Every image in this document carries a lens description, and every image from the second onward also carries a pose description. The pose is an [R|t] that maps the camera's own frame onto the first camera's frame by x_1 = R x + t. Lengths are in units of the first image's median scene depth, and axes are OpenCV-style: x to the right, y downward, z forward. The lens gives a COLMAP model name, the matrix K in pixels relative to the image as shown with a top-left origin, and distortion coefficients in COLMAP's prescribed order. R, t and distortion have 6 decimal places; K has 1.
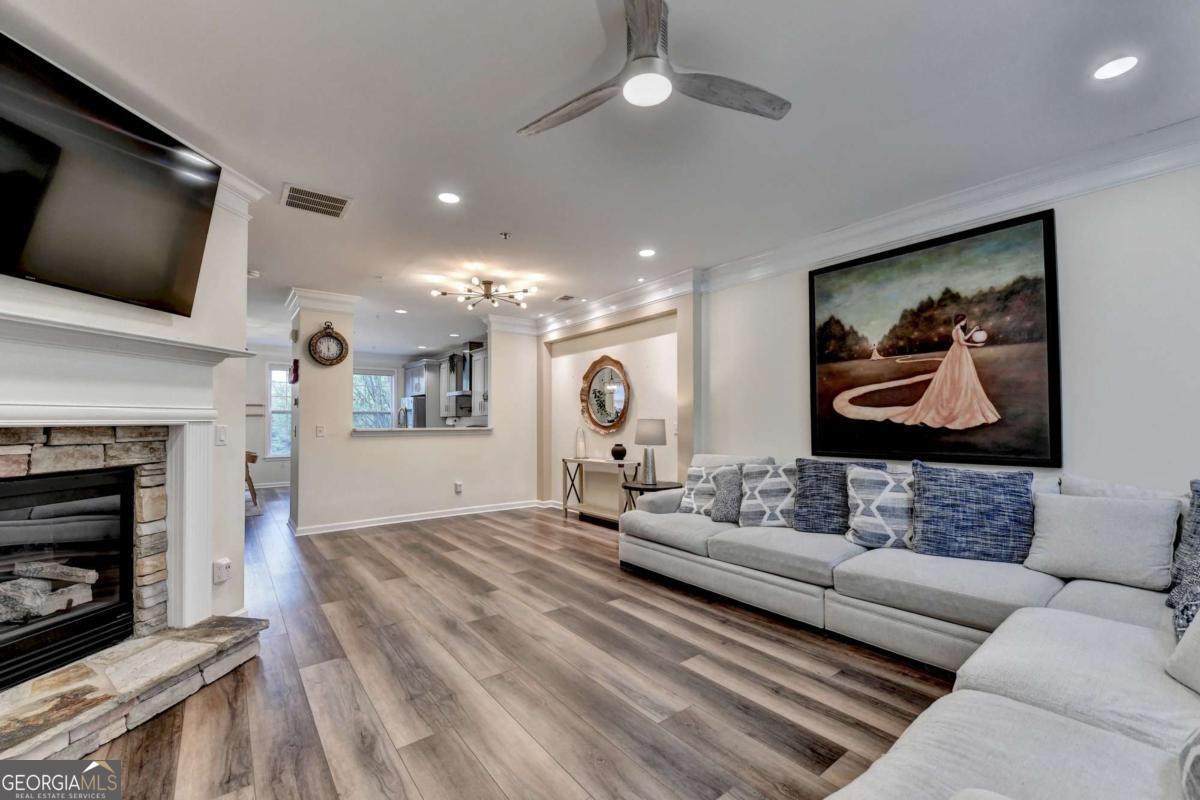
lens RADIAL K [[478.2, 0, 592.6], [0, 478.2, 418.0], [0, 0, 1]] dist [-0.018321, -0.000426]
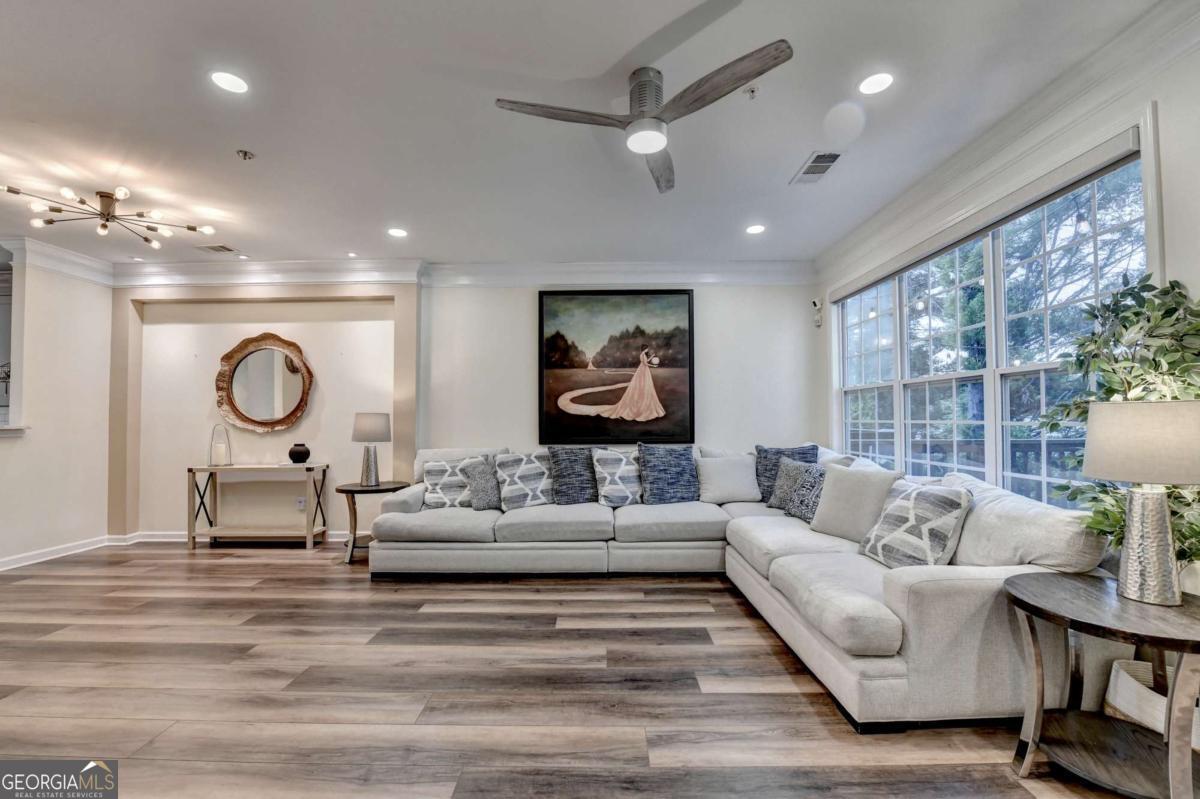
lens RADIAL K [[478.2, 0, 592.6], [0, 478.2, 417.5], [0, 0, 1]] dist [-0.018321, -0.000426]
pose [[0.625877, 0.004528, 0.779909, -0.465655], [-0.004990, 0.999986, -0.001801, 0.014311], [-0.779906, -0.002765, 0.625891, 0.165566]]
